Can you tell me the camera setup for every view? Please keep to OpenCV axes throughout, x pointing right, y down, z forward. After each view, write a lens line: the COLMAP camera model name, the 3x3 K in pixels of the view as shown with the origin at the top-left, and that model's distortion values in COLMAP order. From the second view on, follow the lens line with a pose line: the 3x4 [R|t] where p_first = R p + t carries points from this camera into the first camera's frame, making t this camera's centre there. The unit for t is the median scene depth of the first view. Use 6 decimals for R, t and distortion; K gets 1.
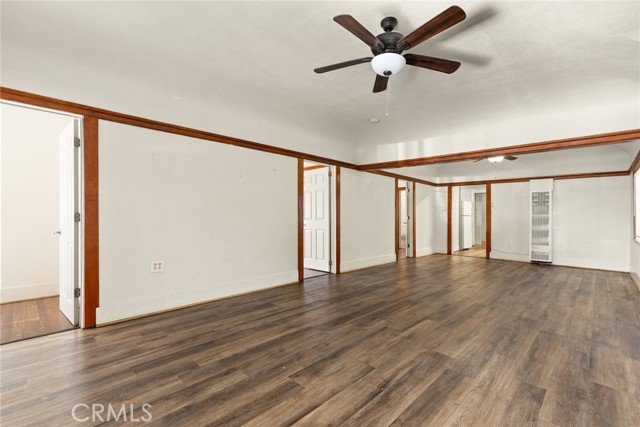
lens RADIAL K [[290.0, 0, 323.0], [0, 290.0, 215.6], [0, 0, 1]] dist [0.001807, 0.000529]
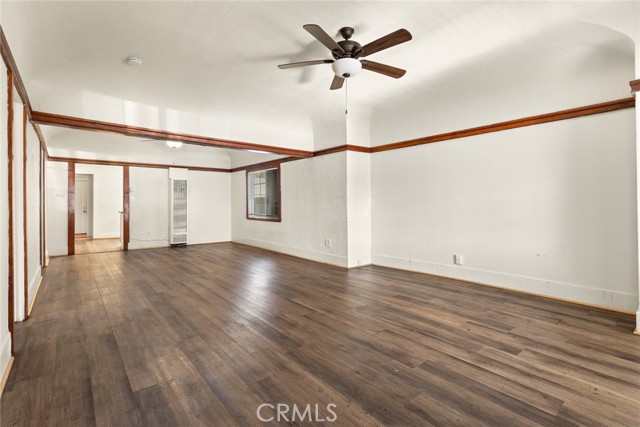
lens RADIAL K [[304.6, 0, 325.6], [0, 304.6, 211.4], [0, 0, 1]] dist [-0.000685, -0.000521]
pose [[0.113418, -0.039290, 0.992770, -0.857443], [0.004456, 0.999228, 0.039036, -0.013822], [-0.993537, -0.000003, 0.113506, 0.871350]]
